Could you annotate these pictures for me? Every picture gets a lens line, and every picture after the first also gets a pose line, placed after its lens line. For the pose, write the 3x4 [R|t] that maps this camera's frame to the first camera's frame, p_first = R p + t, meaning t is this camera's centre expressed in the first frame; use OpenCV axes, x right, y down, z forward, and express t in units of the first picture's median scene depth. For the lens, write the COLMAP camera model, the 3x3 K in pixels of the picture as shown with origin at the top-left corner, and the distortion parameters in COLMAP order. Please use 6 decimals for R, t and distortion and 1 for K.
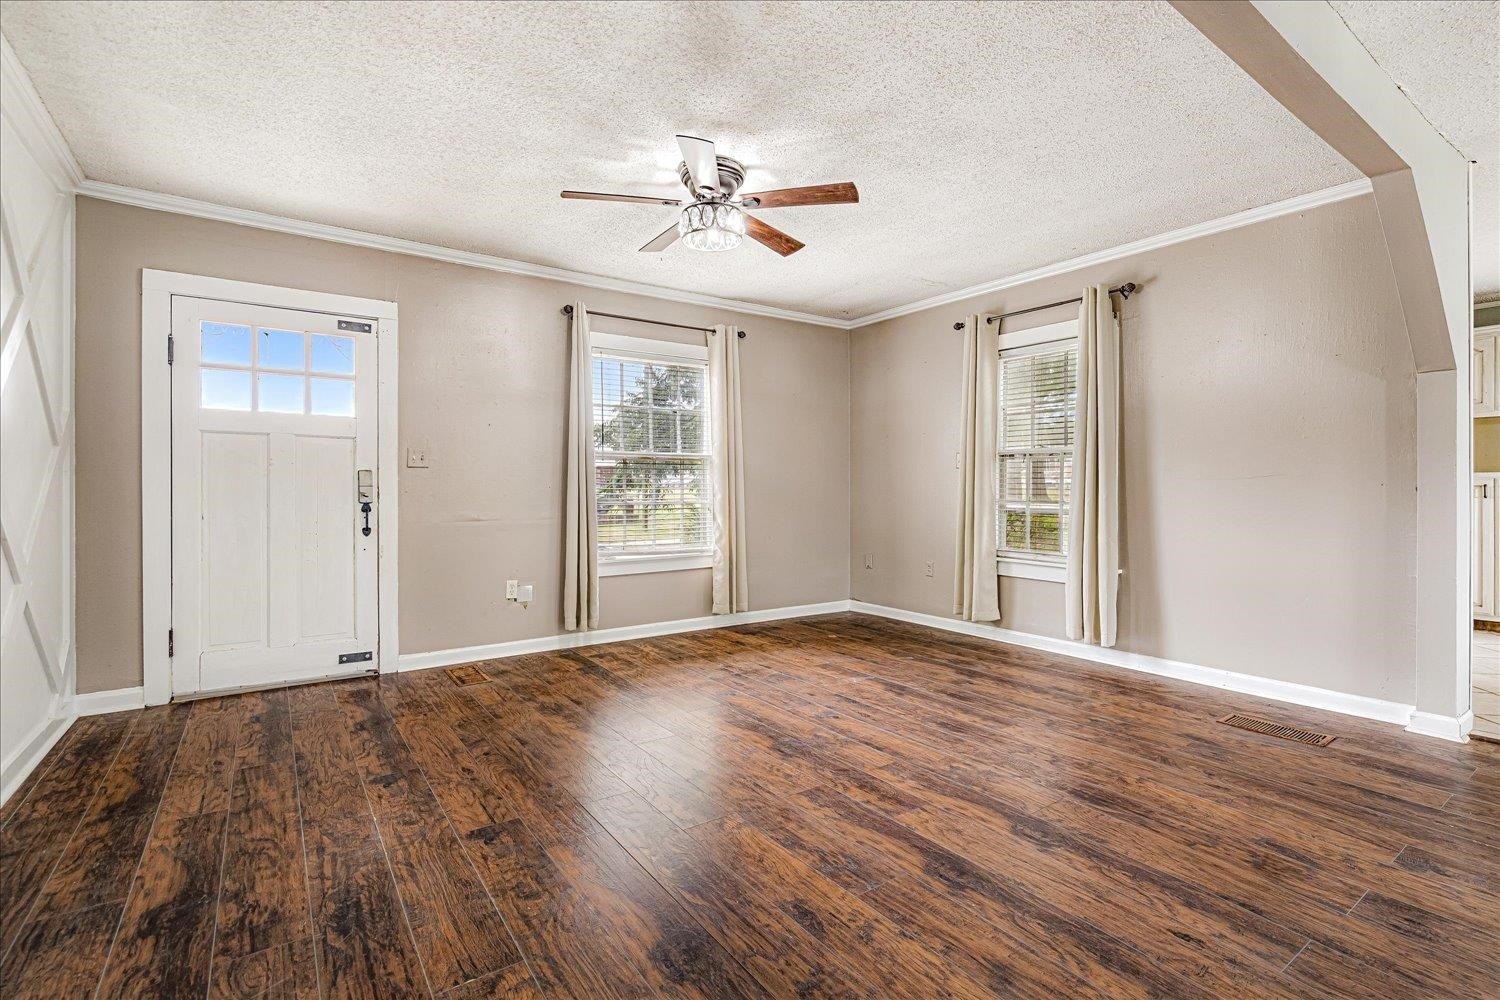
lens RADIAL K [[686.6, 0, 743.0], [0, 686.6, 491.0], [0, 0, 1]] dist [-0.000218, 0.000179]
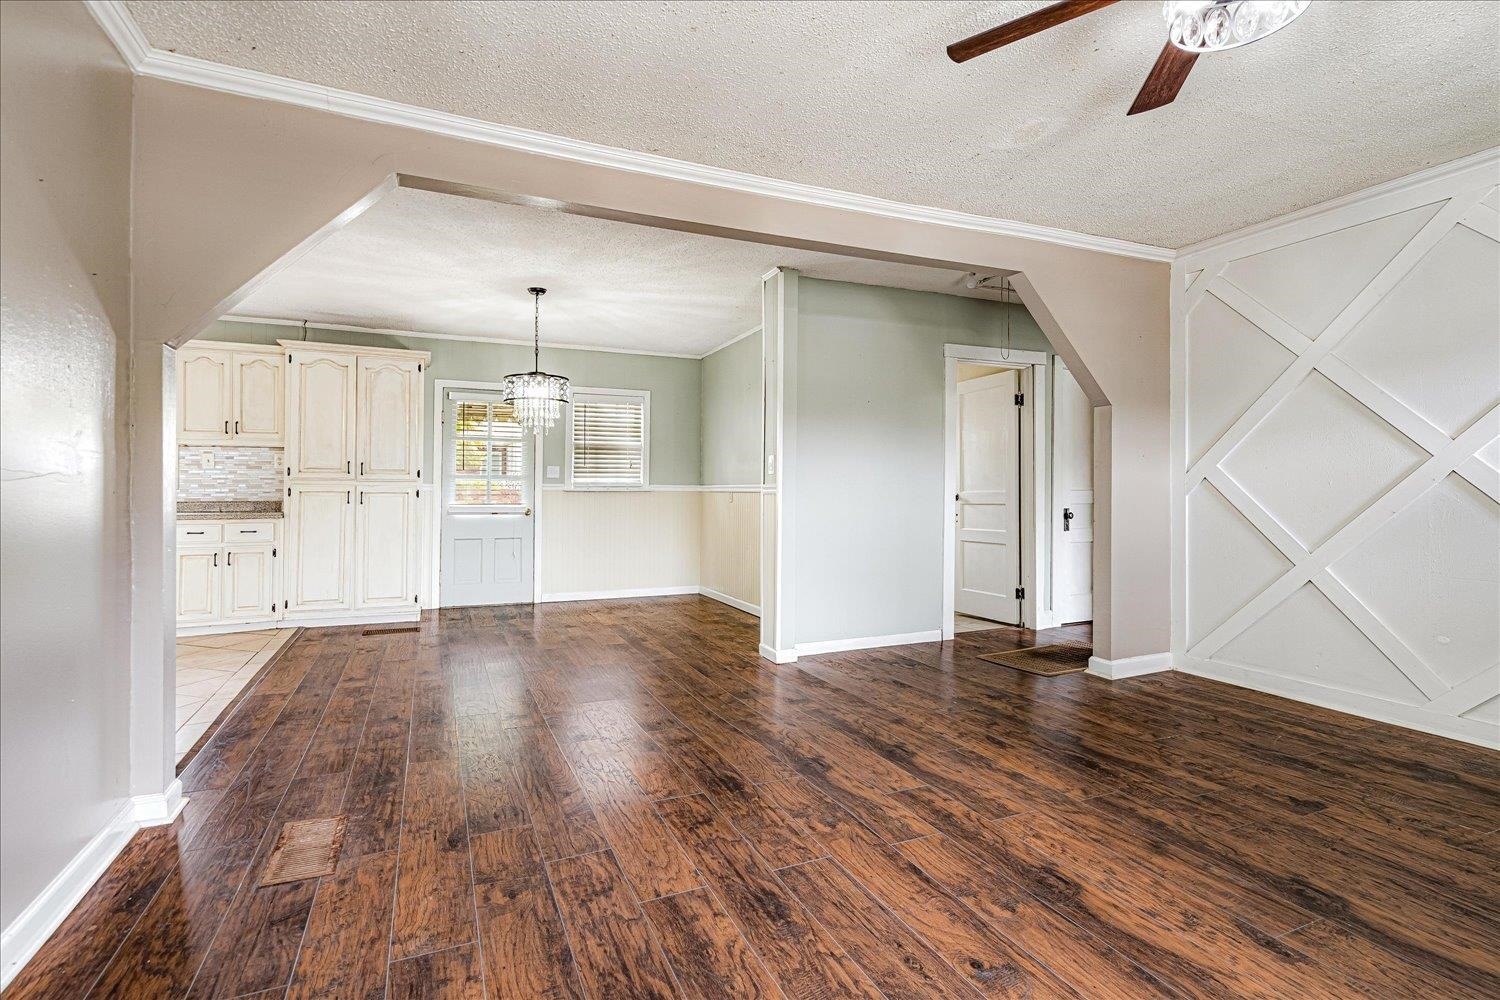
lens RADIAL K [[686.6, 0, 743.0], [0, 686.6, 491.0], [0, 0, 1]] dist [-0.000218, 0.000179]
pose [[-0.979908, 0.000609, 0.199451, 0.275287], [0.001903, 0.999978, 0.006296, -0.016641], [-0.199443, 0.006549, -0.979888, 2.073414]]
